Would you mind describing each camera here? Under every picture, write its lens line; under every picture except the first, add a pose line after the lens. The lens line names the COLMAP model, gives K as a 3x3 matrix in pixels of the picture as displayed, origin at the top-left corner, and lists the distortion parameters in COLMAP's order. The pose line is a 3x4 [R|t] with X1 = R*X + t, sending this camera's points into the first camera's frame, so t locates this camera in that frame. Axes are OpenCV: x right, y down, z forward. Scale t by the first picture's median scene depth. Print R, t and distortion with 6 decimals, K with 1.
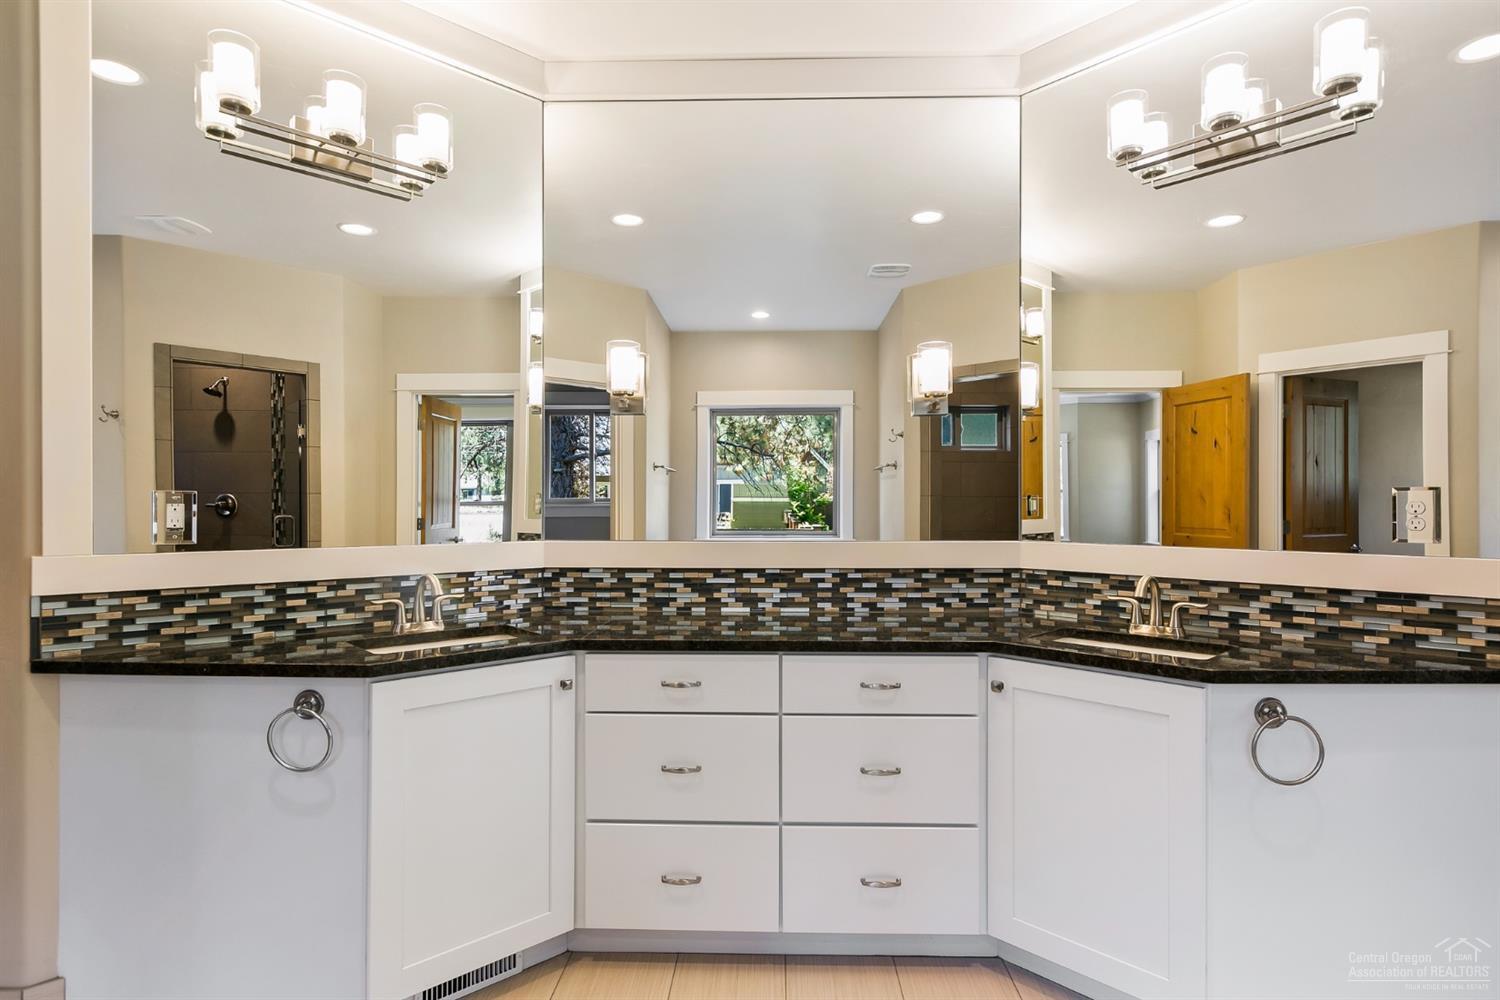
lens RADIAL K [[795.5, 0, 750.2], [0, 795.5, 504.0], [0, 0, 1]] dist [-0.000606, -0.002851]
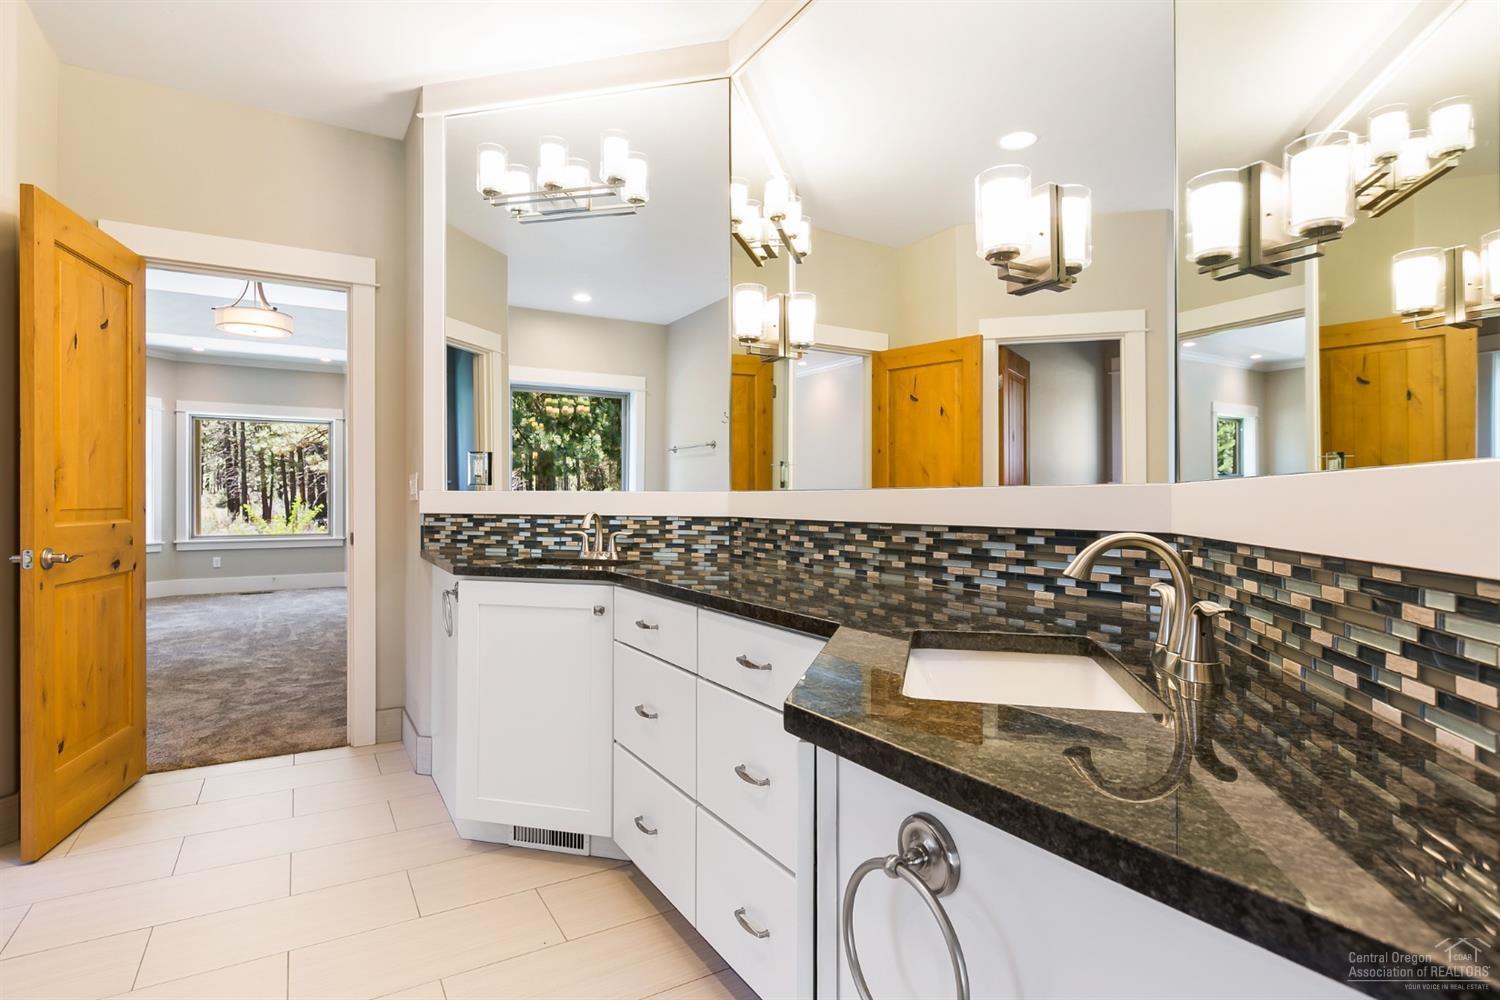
lens RADIAL K [[773.6, 0, 748.3], [0, 773.6, 496.6], [0, 0, 1]] dist [-0.002664, 0.000269]
pose [[0.523975, -0.004429, -0.851722, 0.630021], [-0.002424, 0.999975, -0.006691, 0.059988], [0.851730, 0.005571, 0.523951, 0.485424]]
